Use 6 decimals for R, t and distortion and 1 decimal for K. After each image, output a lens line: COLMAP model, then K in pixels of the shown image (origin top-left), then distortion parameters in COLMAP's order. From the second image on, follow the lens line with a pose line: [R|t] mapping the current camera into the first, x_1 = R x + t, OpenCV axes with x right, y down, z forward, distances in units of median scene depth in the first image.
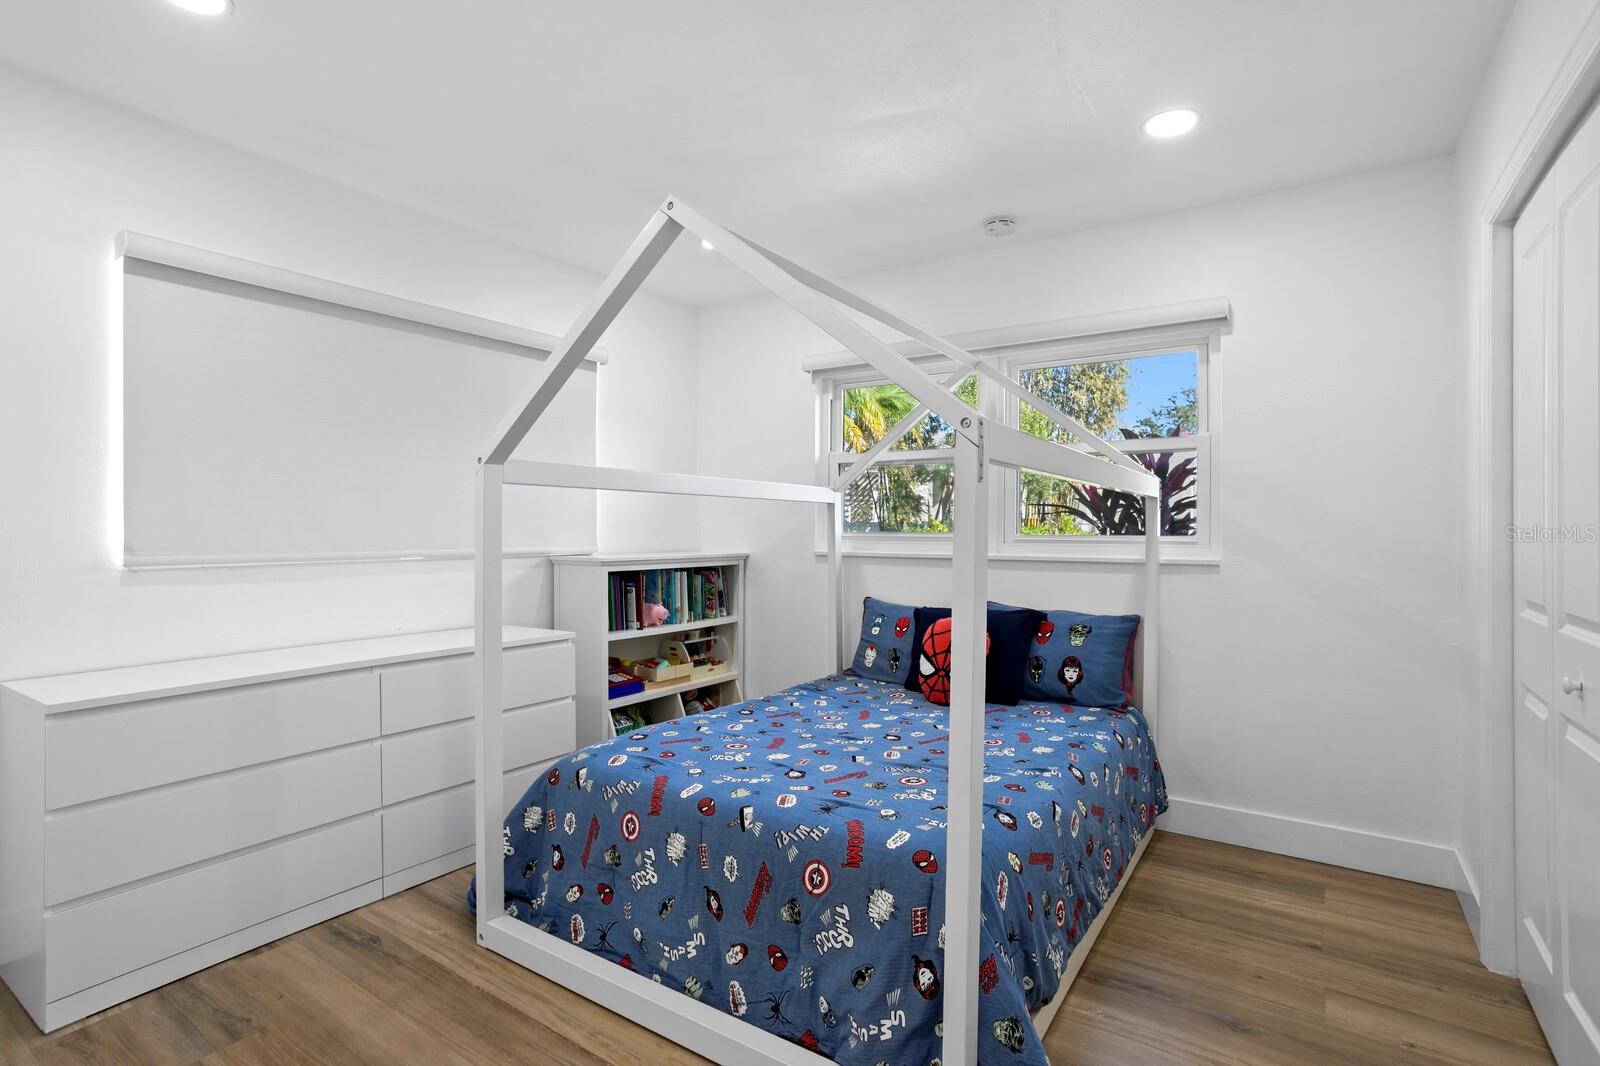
lens RADIAL K [[770.6, 0, 769.6], [0, 770.6, 537.1], [0, 0, 1]] dist [-0.036455, 0.020427]
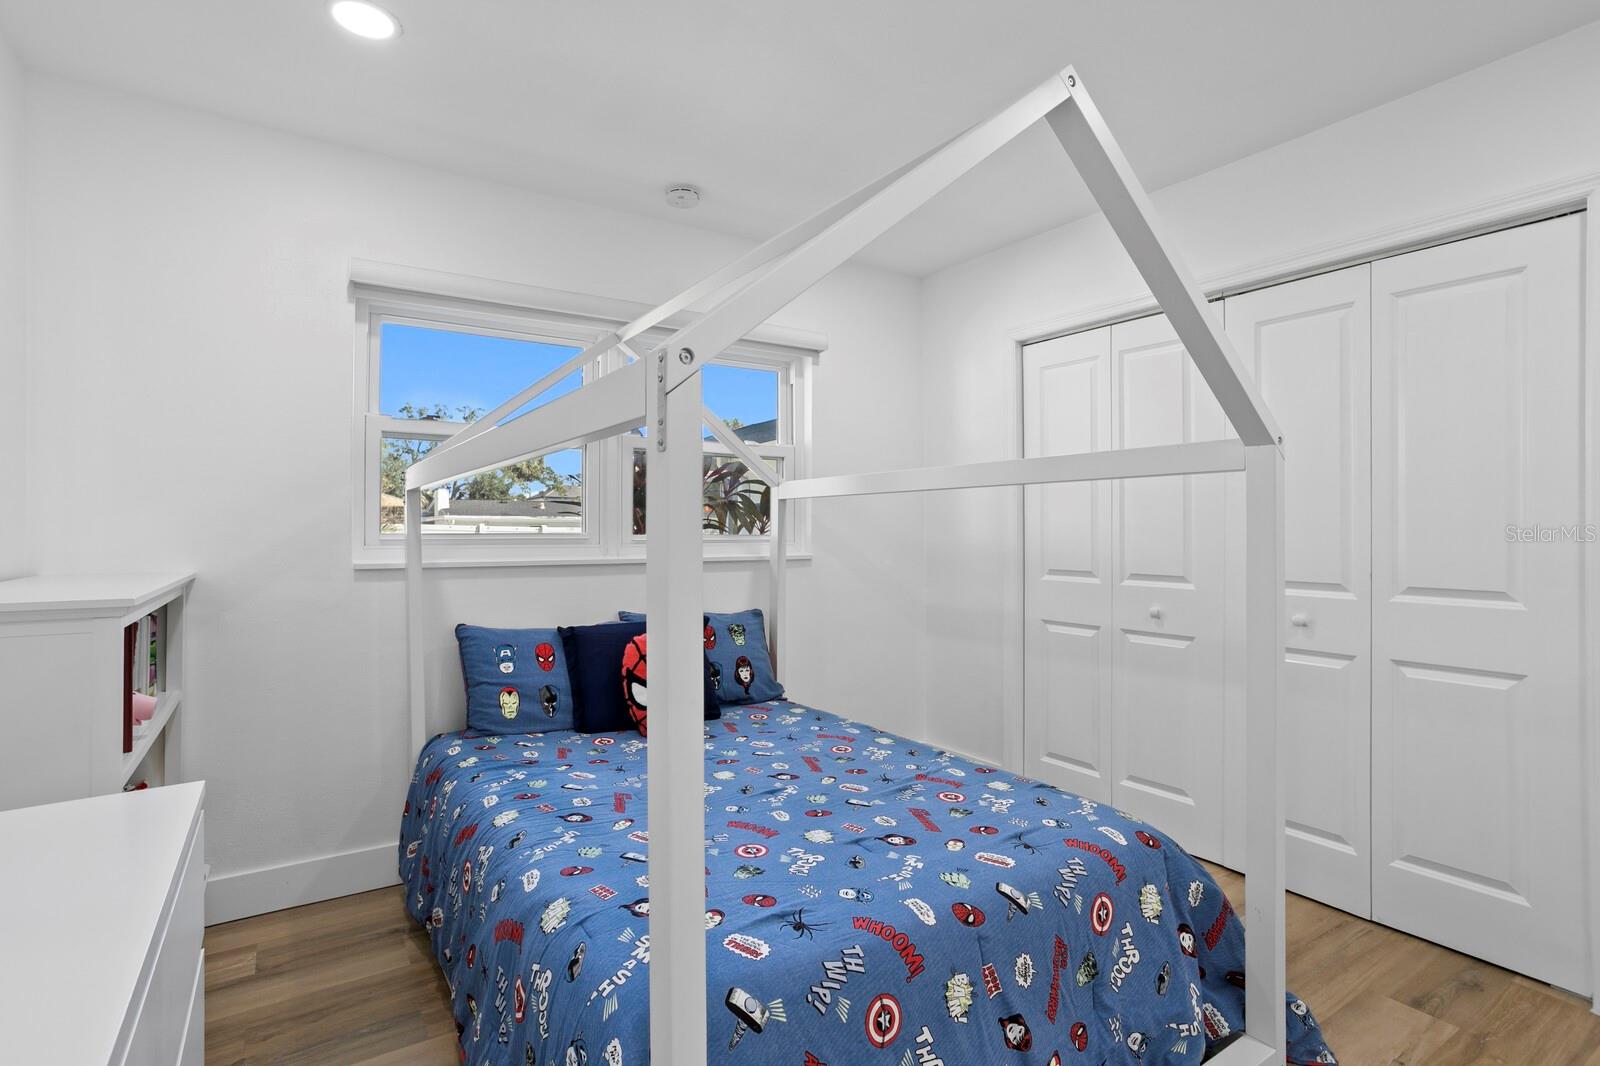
lens RADIAL K [[770.6, 0, 797.3], [0, 770.6, 522.9], [0, 0, 1]] dist [-0.036455, 0.020427]
pose [[0.369669, 0.010780, 0.929101, -0.610620], [0.008592, 0.999850, -0.015020, -0.002590], [-0.929124, 0.013535, 0.369521, 0.669160]]
